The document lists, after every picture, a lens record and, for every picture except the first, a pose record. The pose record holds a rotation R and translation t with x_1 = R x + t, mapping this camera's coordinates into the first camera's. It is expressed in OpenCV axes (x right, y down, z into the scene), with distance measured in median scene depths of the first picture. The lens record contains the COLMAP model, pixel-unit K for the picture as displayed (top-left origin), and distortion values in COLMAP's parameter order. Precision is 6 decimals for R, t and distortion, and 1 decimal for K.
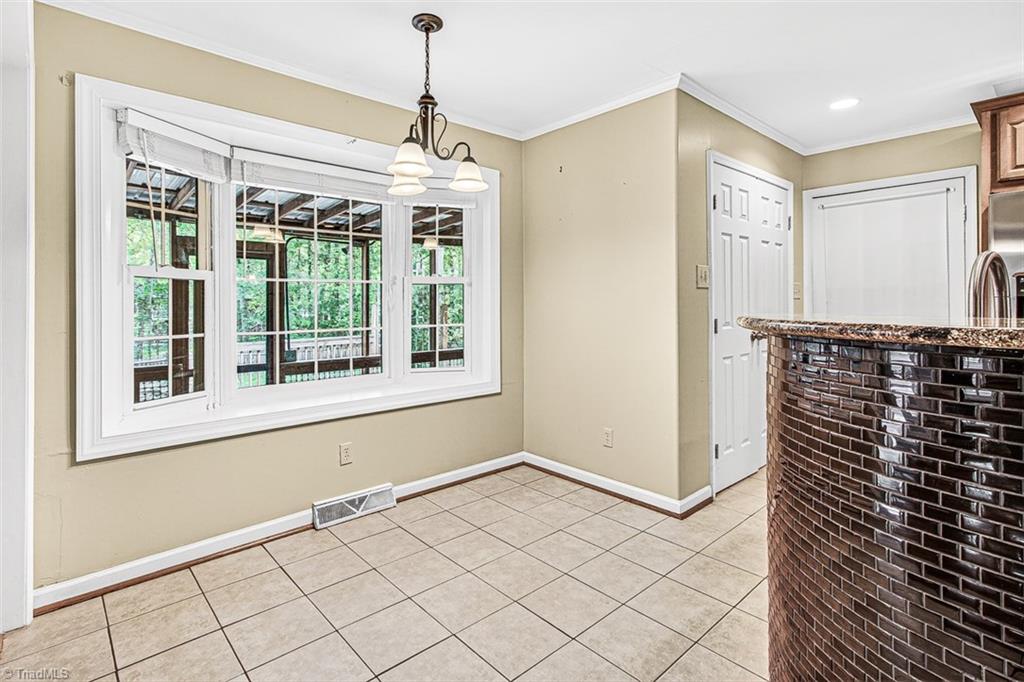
lens RADIAL K [[504.0, 0, 503.9], [0, 504.0, 307.0], [0, 0, 1]] dist [0.002473, 0.000322]
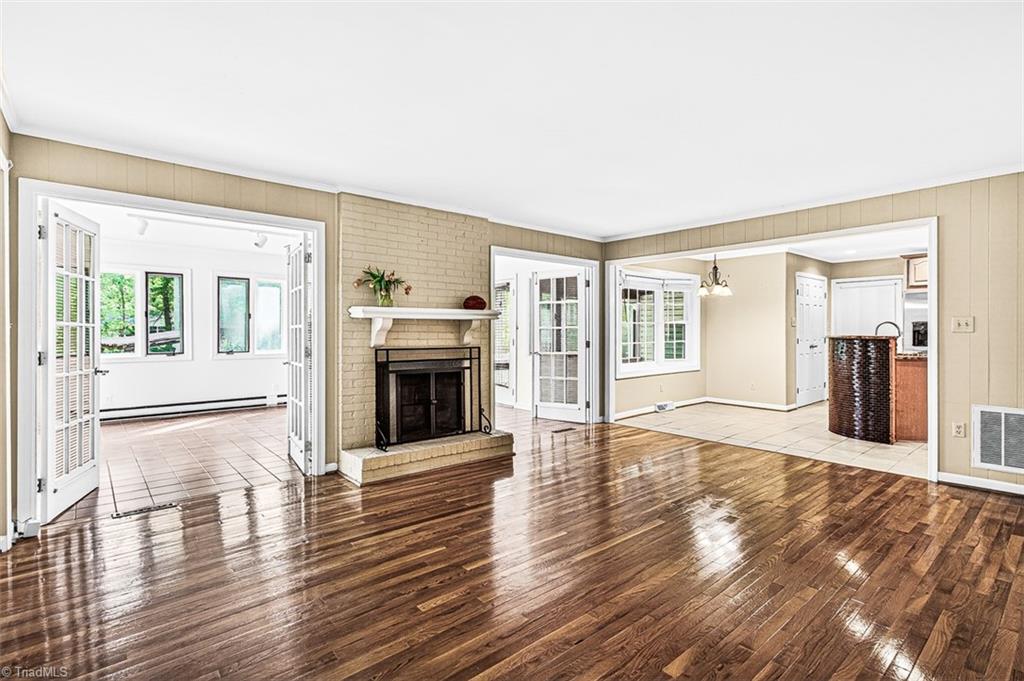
lens RADIAL K [[485.4, 0, 513.3], [0, 485.4, 334.2], [0, 0, 1]] dist [0.002341, 0.000734]
pose [[0.999764, 0.003442, -0.021430, -1.048217], [-0.003399, 0.999992, 0.002004, 0.002576], [0.021437, -0.001930, 0.999768, -1.608125]]
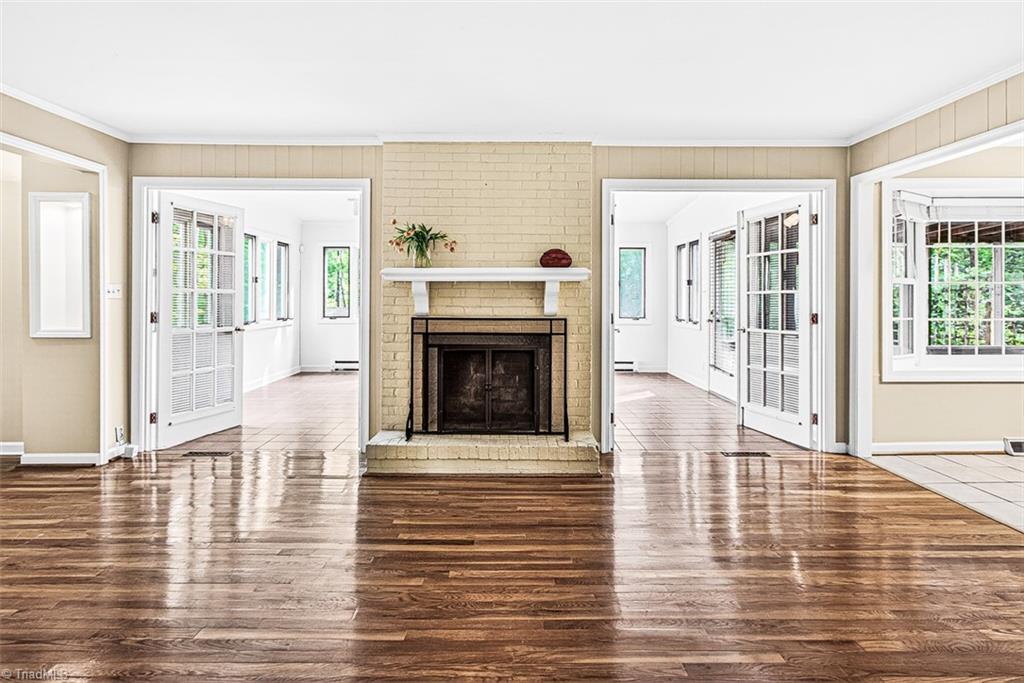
lens RADIAL K [[492.6, 0, 510.7], [0, 492.6, 296.9], [0, 0, 1]] dist [0.002550, 0.001317]
pose [[0.748453, 0.003285, -0.663179, -0.475660], [-0.007041, 0.999971, -0.002992, 0.000792], [0.663150, 0.006909, 0.748455, -0.955775]]
